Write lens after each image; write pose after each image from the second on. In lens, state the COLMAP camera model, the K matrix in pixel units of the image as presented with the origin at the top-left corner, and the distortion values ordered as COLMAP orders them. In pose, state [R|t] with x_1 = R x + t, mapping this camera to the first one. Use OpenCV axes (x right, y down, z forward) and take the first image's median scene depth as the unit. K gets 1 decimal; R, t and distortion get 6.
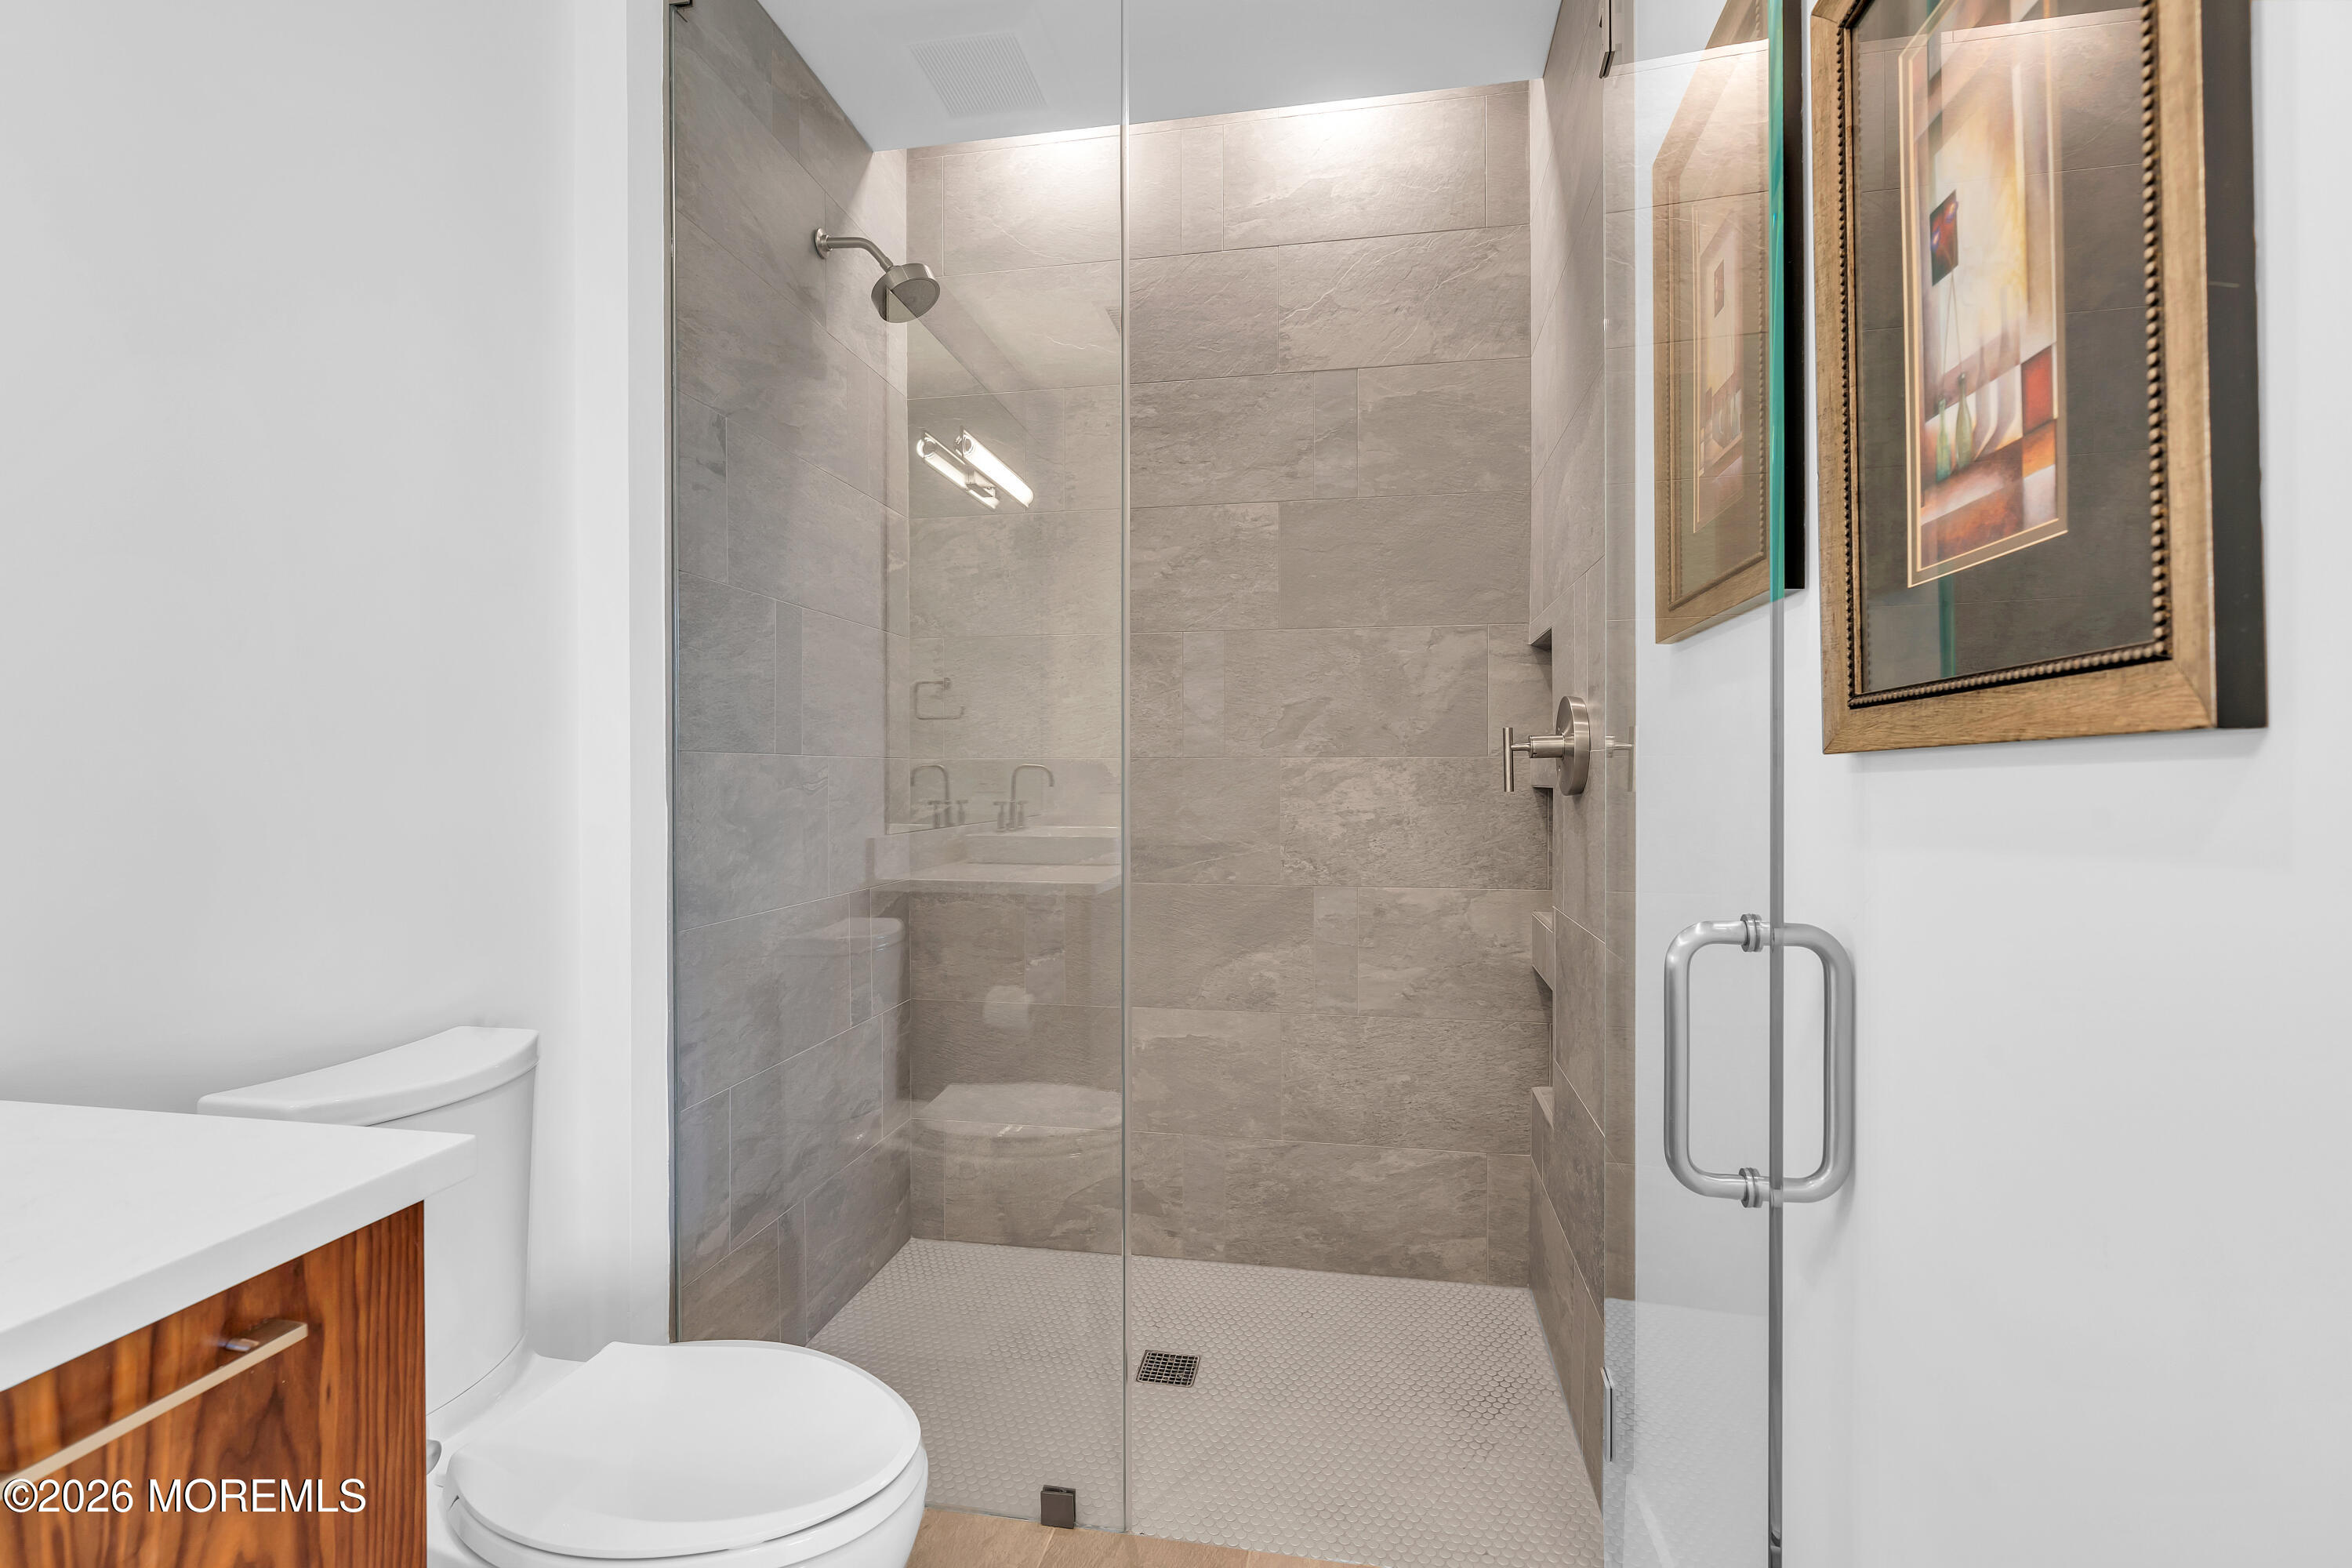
lens RADIAL K [[1048.3, 0, 1174.5], [0, 1048.3, 777.4], [0, 0, 1]] dist [-0.005538, 0.000894]
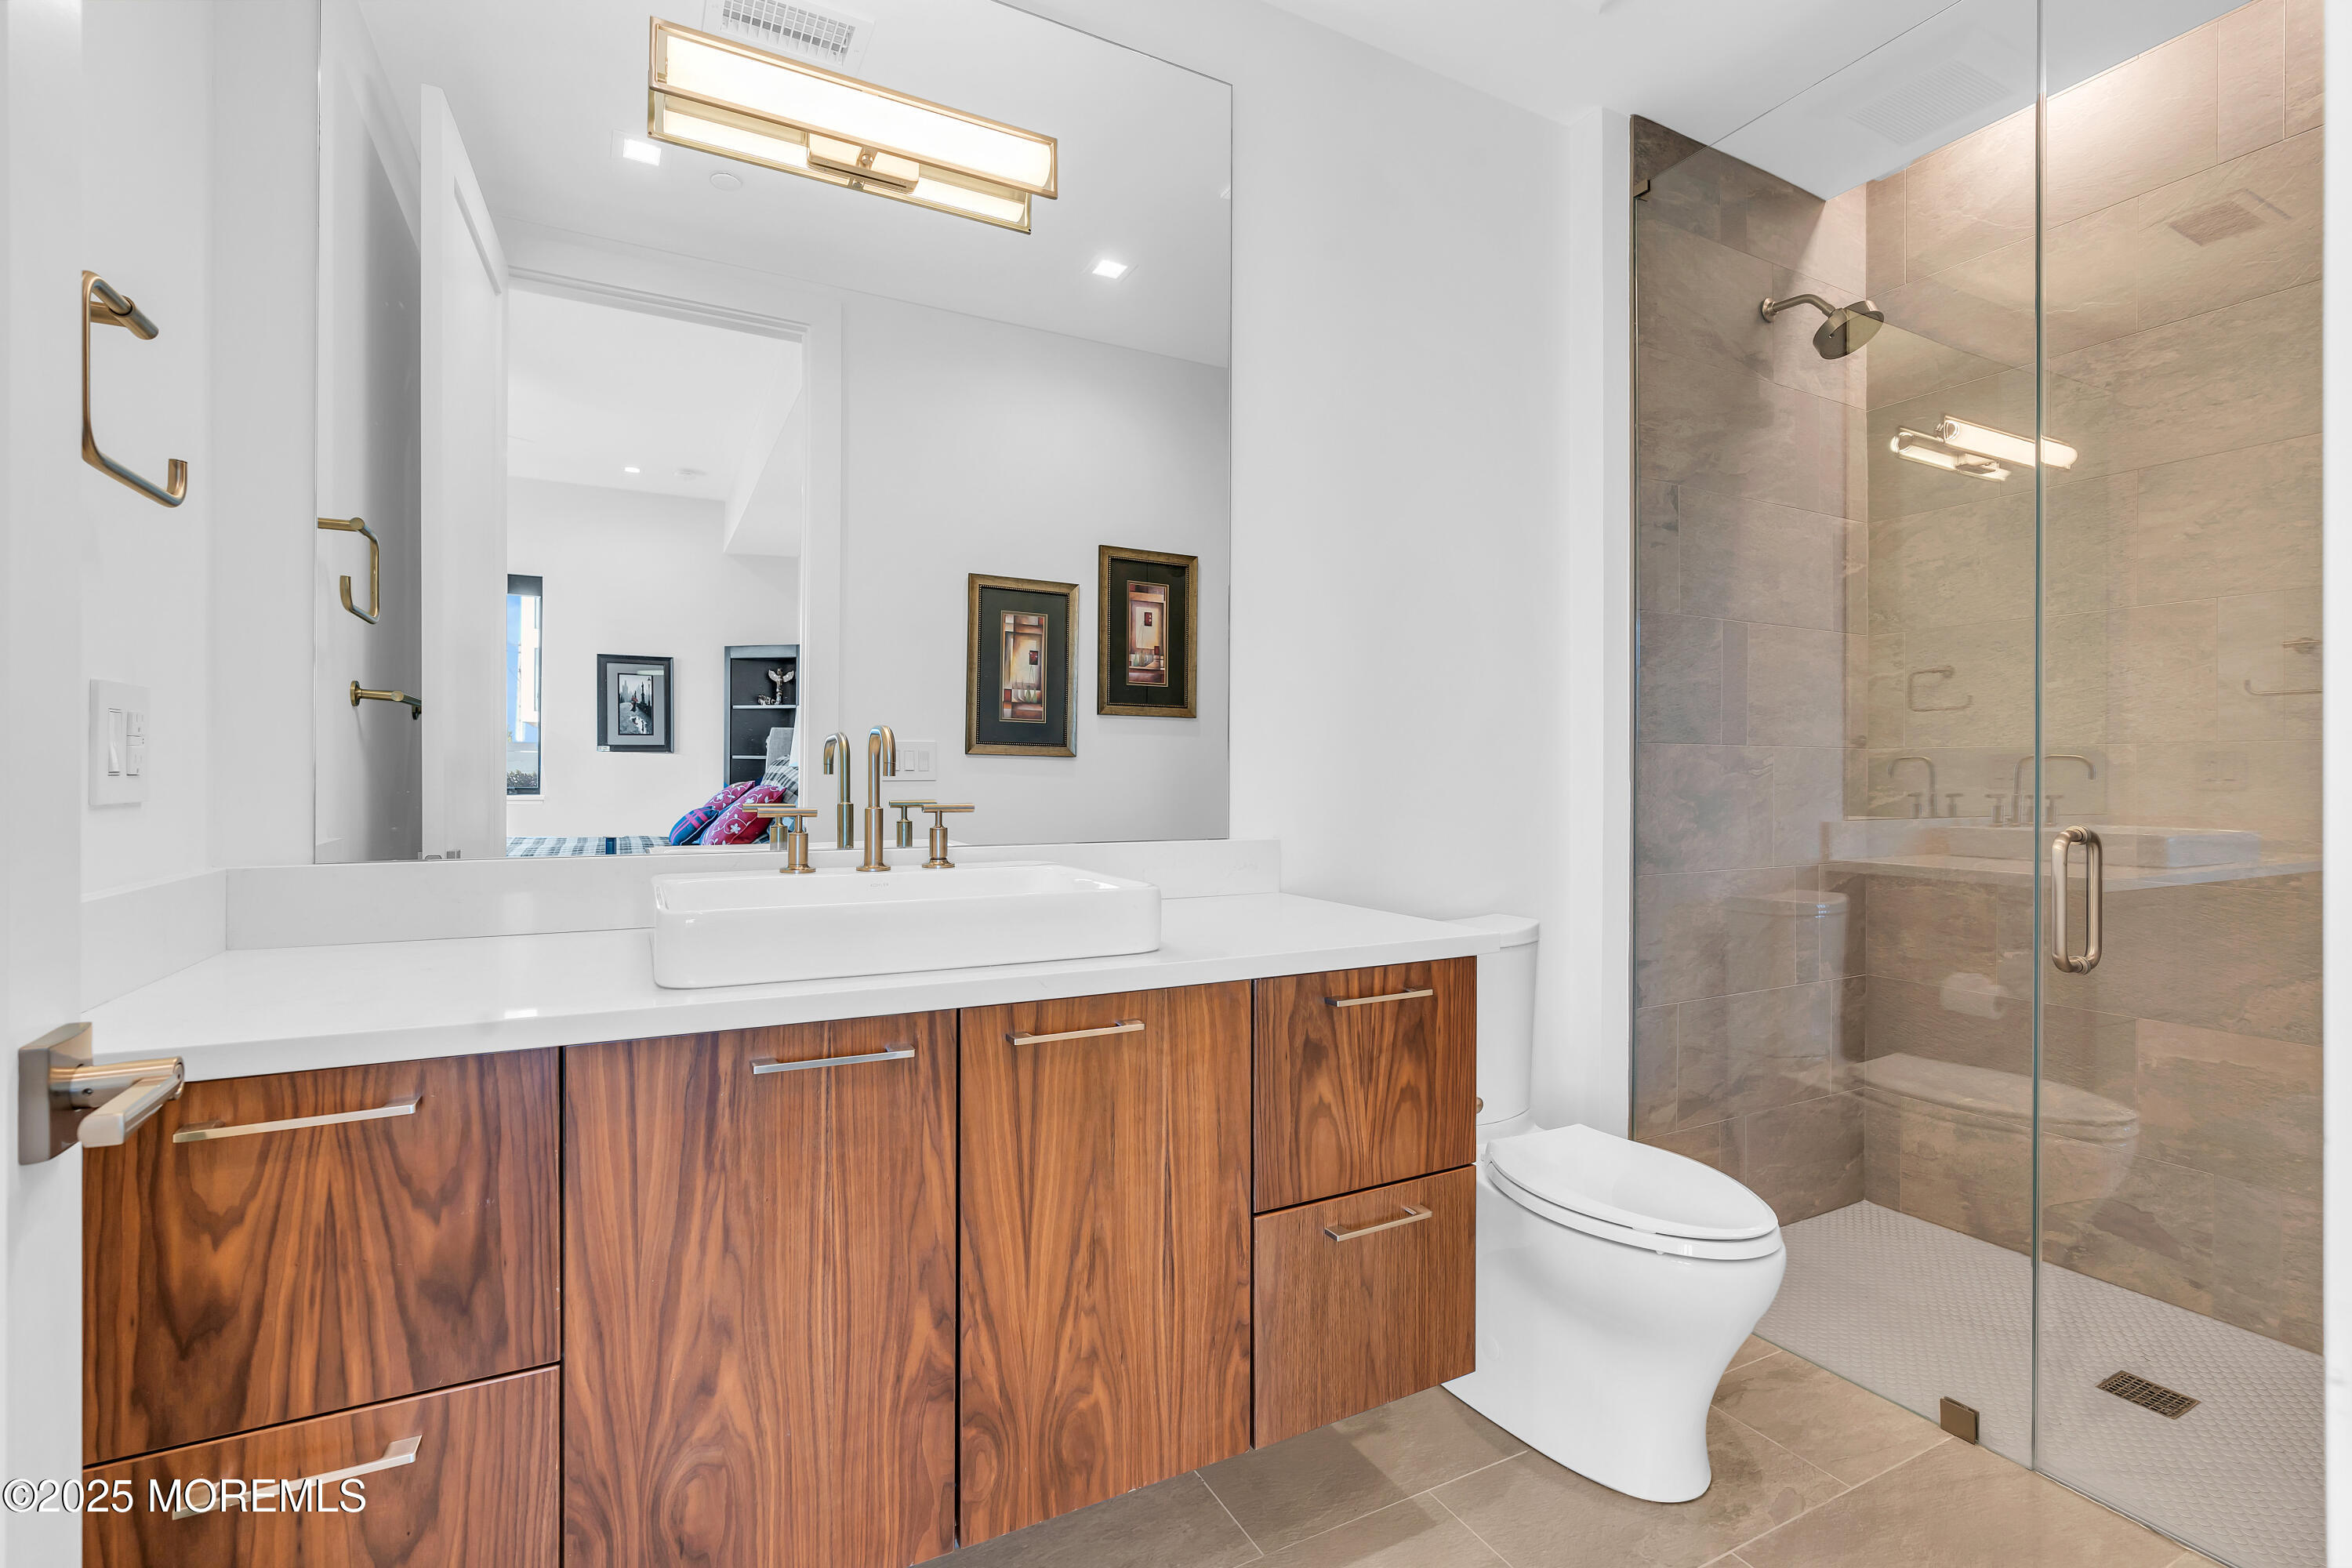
lens RADIAL K [[1048.3, 0, 1174.5], [0, 1048.3, 777.4], [0, 0, 1]] dist [-0.005538, 0.000894]
pose [[0.615859, 0.005664, -0.787836, 0.174742], [-0.007136, 0.999973, 0.001610, 0.017077], [0.787824, 0.004631, 0.615883, -0.240404]]
